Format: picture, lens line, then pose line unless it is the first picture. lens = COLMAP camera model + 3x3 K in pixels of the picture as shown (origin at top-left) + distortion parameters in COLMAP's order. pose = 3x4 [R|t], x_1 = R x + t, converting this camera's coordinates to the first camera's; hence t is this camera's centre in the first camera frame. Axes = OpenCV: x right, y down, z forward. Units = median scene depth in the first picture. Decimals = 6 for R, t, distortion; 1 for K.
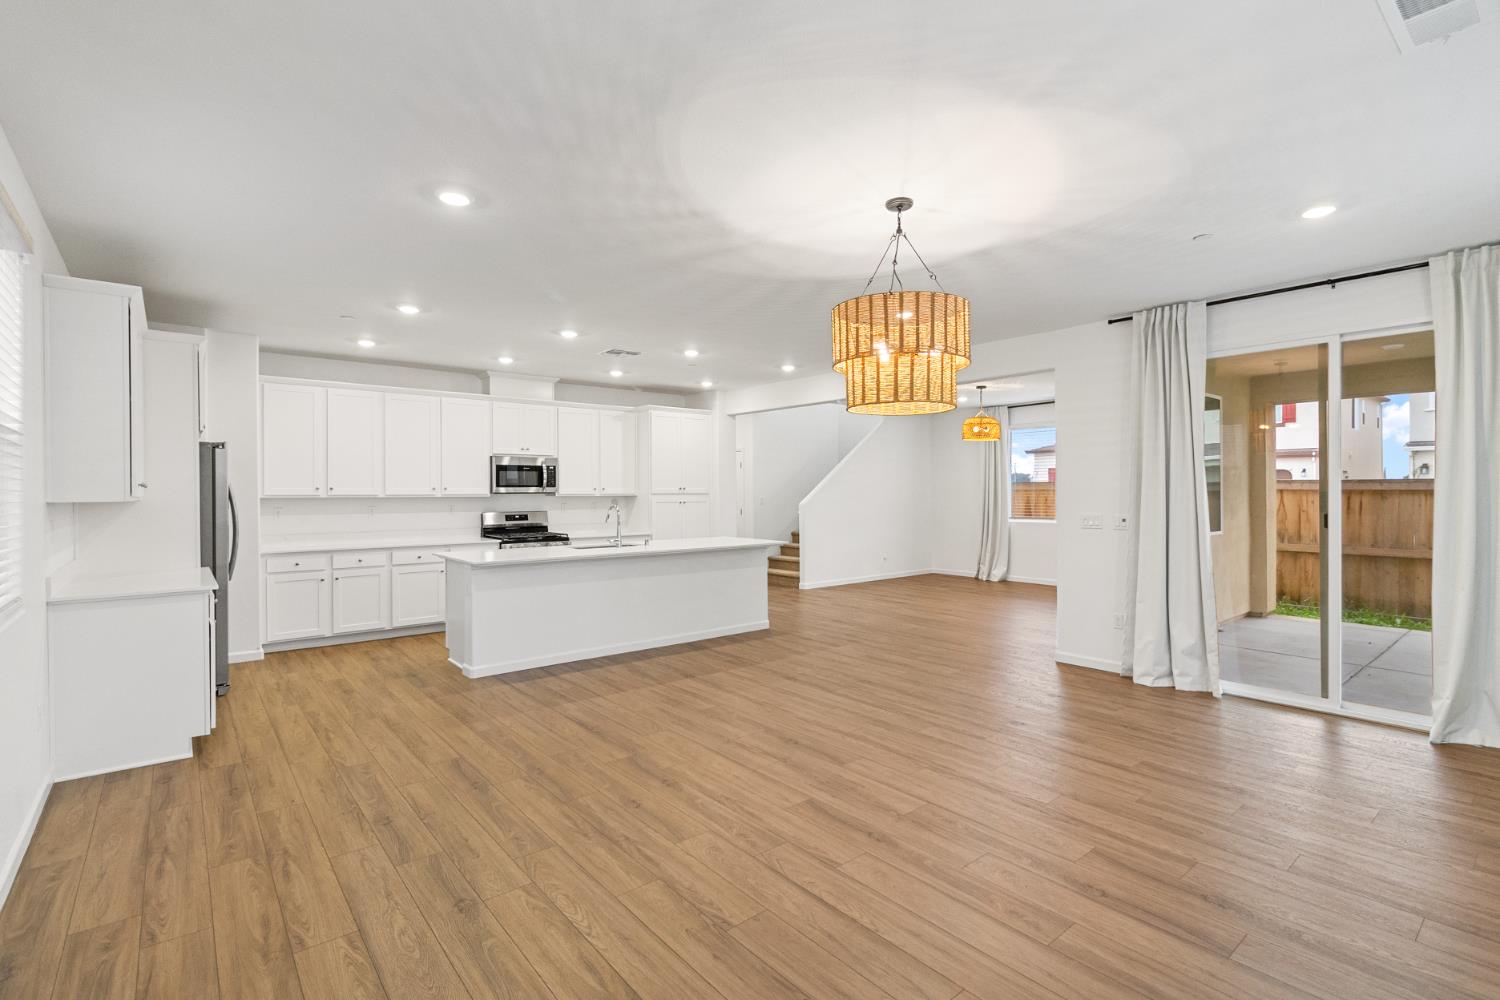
lens RADIAL K [[703.0, 0, 750.2], [0, 703.0, 493.1], [0, 0, 1]] dist [0.002072, -0.000335]
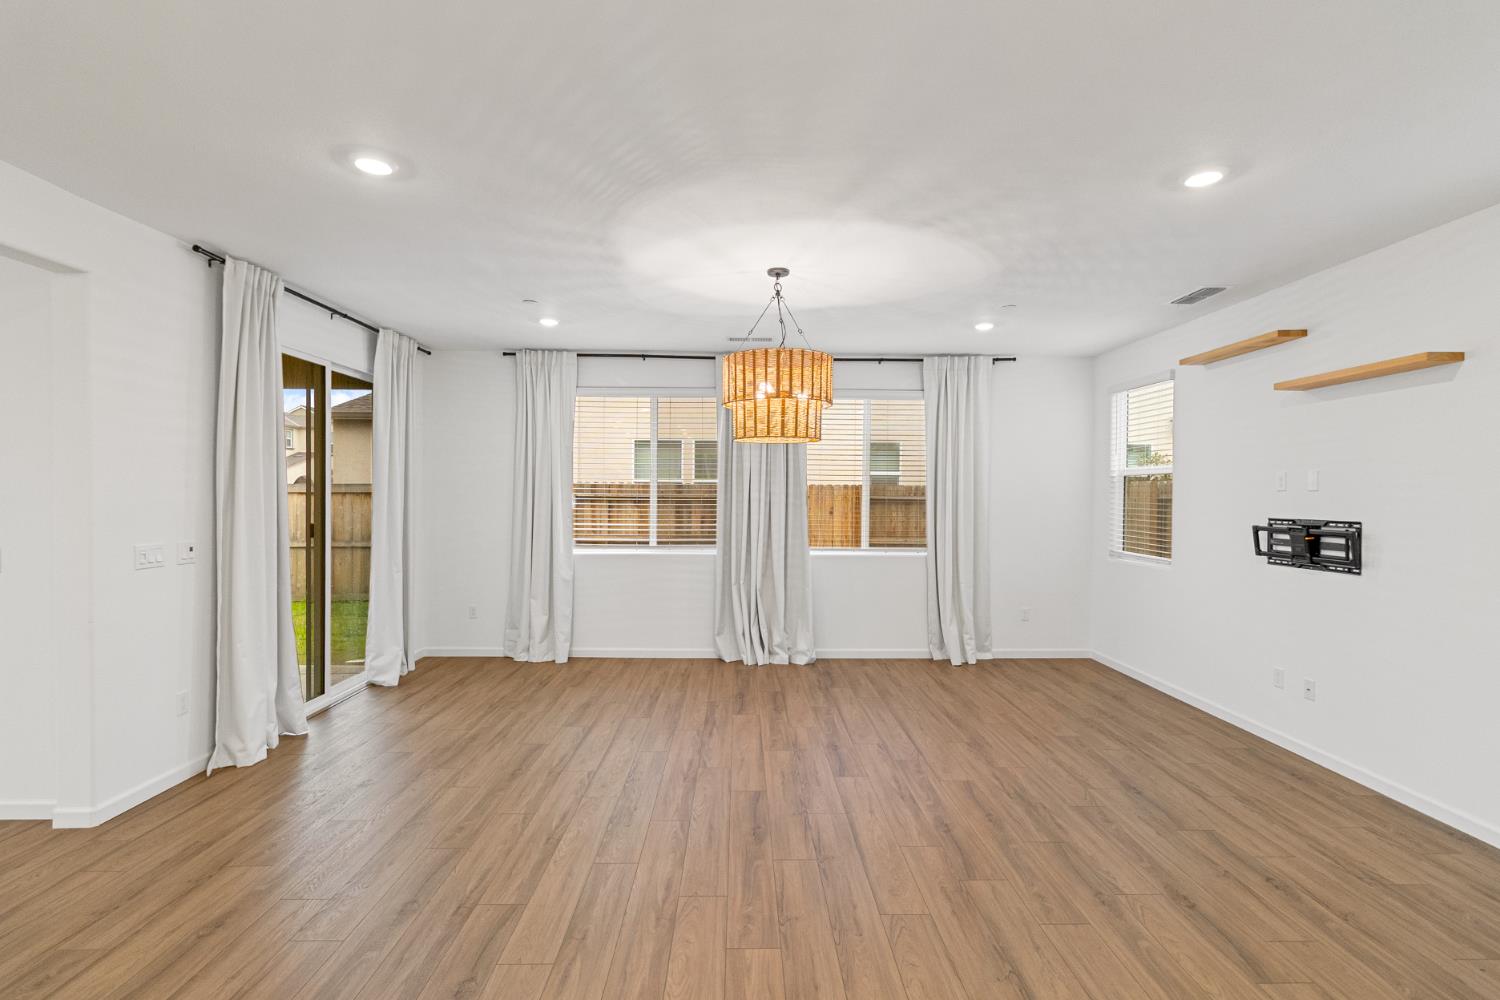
lens RADIAL K [[703.0, 0, 759.0], [0, 703.0, 506.6], [0, 0, 1]] dist [0.002072, -0.000335]
pose [[-0.790816, -0.012516, 0.611926, -0.477208], [-0.002335, 0.999845, 0.017433, -0.023128], [-0.612049, 0.012357, -0.790723, 1.853221]]
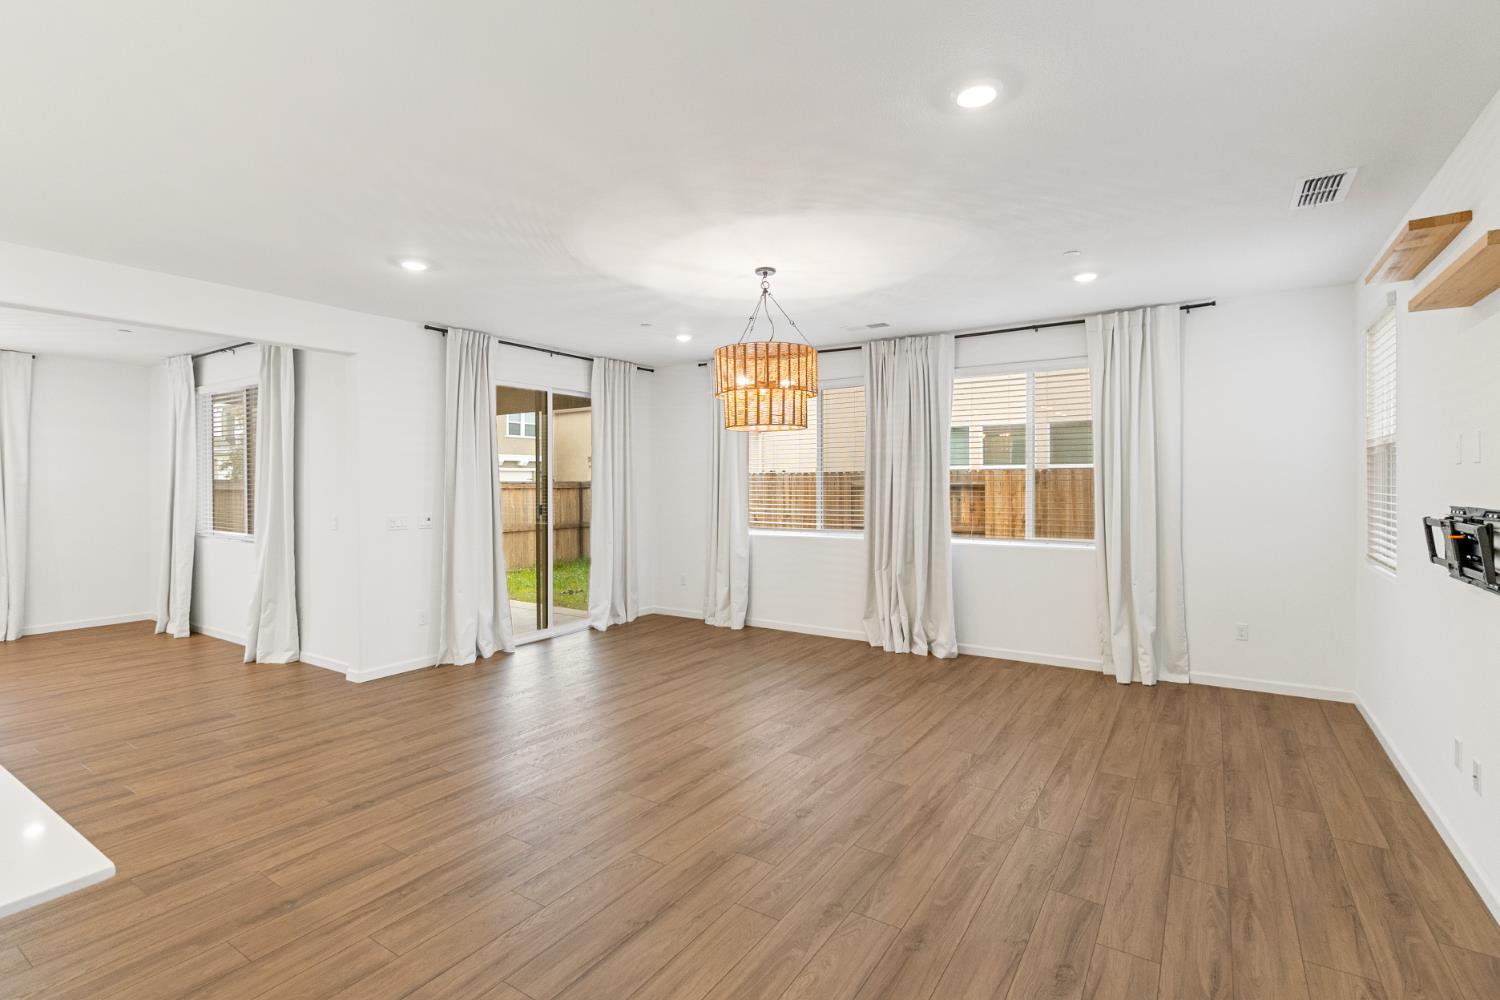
lens RADIAL K [[703.0, 0, 762.6], [0, 703.0, 488.6], [0, 0, 1]] dist [0.002072, -0.000335]
pose [[-0.310749, -0.002893, 0.950488, -0.955526], [0.007831, 0.999954, 0.005604, -0.014229], [-0.950460, 0.009185, -0.310712, 1.316814]]
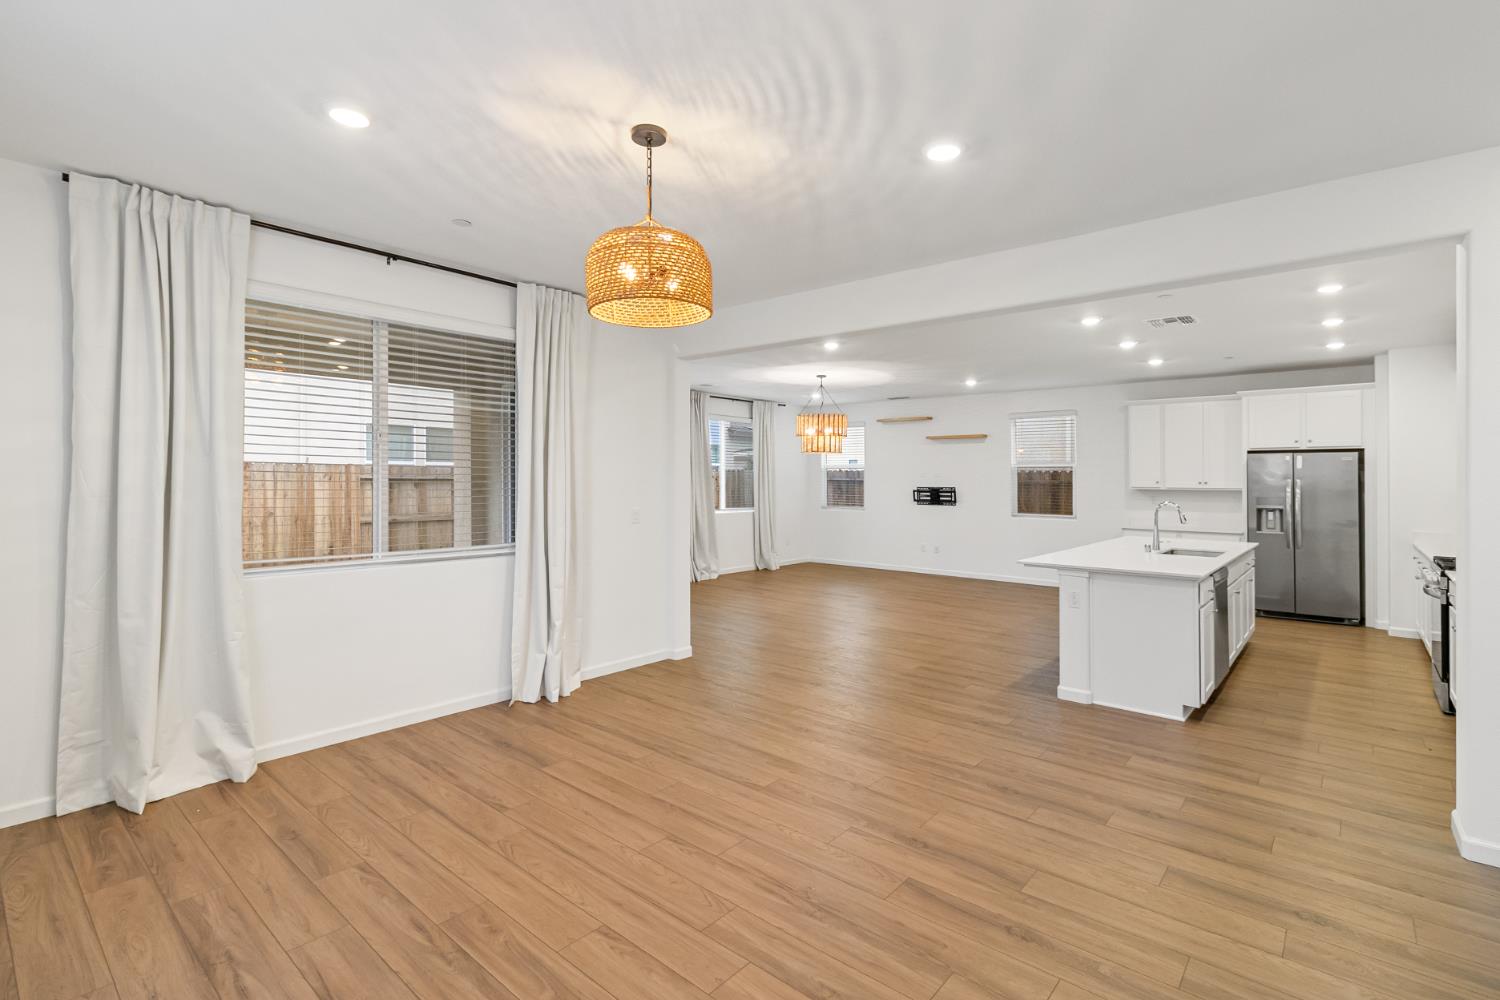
lens RADIAL K [[703.0, 0, 759.7], [0, 703.0, 477.5], [0, 0, 1]] dist [0.002072, -0.000335]
pose [[-0.982152, -0.003617, -0.188056, 0.893788], [-0.004037, 0.999990, 0.001850, -0.029602], [0.188047, 0.002576, -0.982157, 3.353546]]
